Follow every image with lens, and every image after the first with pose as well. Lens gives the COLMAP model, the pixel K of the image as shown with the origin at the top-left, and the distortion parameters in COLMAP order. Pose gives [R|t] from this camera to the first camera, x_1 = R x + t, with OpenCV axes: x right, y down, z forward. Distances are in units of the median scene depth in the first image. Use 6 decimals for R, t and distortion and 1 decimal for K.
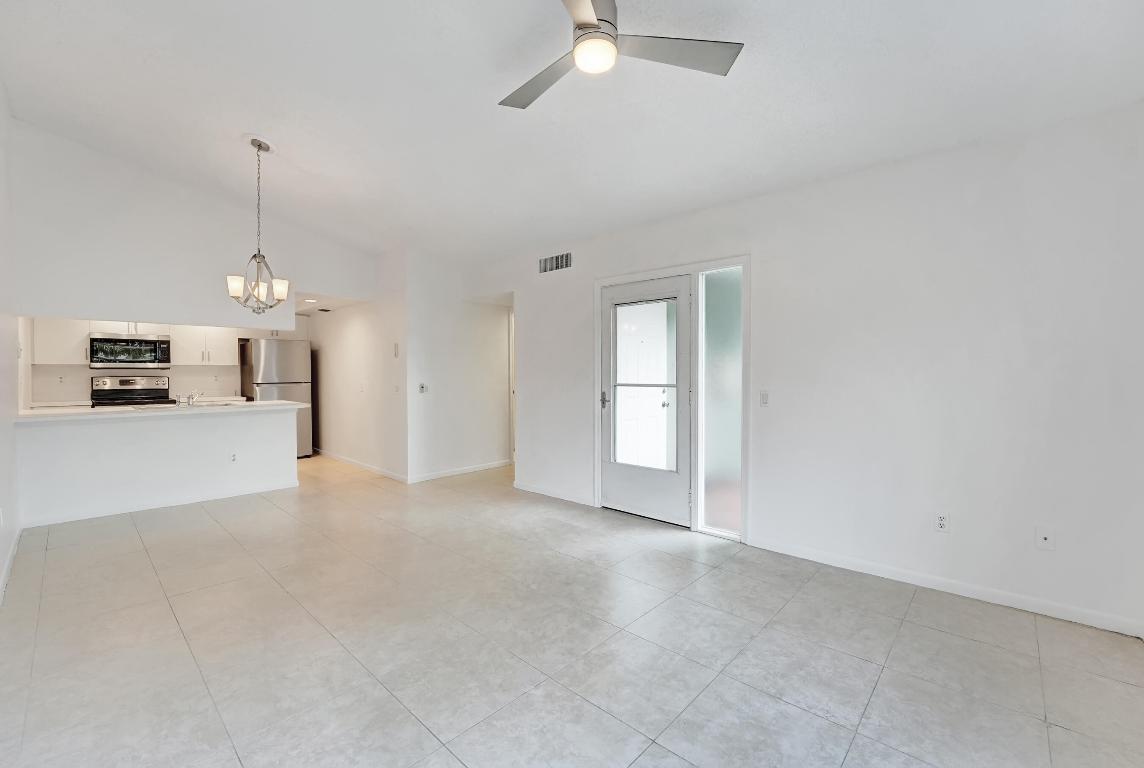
lens RADIAL K [[478.2, 0, 563.1], [0, 478.2, 384.6], [0, 0, 1]] dist [-0.007960, 0.000080]
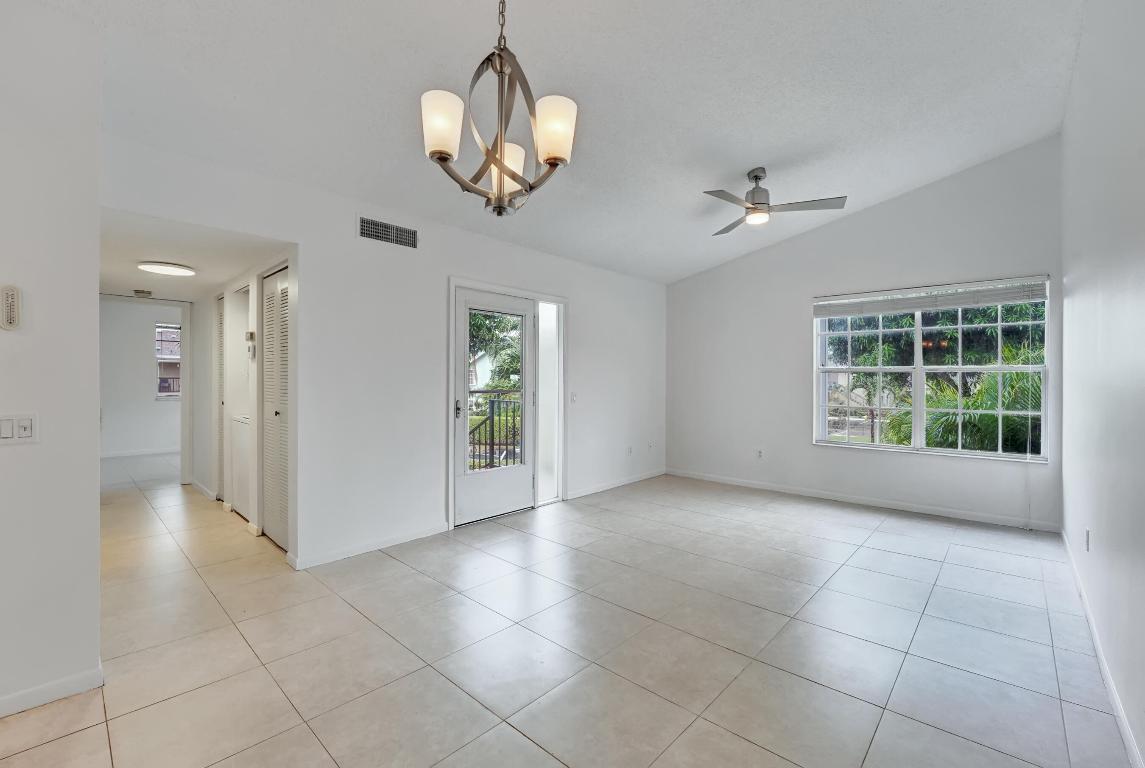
lens RADIAL K [[478.6, 0, 563.6], [0, 478.6, 384.6], [0, 0, 1]] dist [-0.007960, 0.000080]
pose [[-0.001109, -0.011376, 0.999935, -0.974890], [0.020537, 0.999724, 0.011397, -0.025591], [-0.999788, 0.020548, -0.000875, 0.932565]]
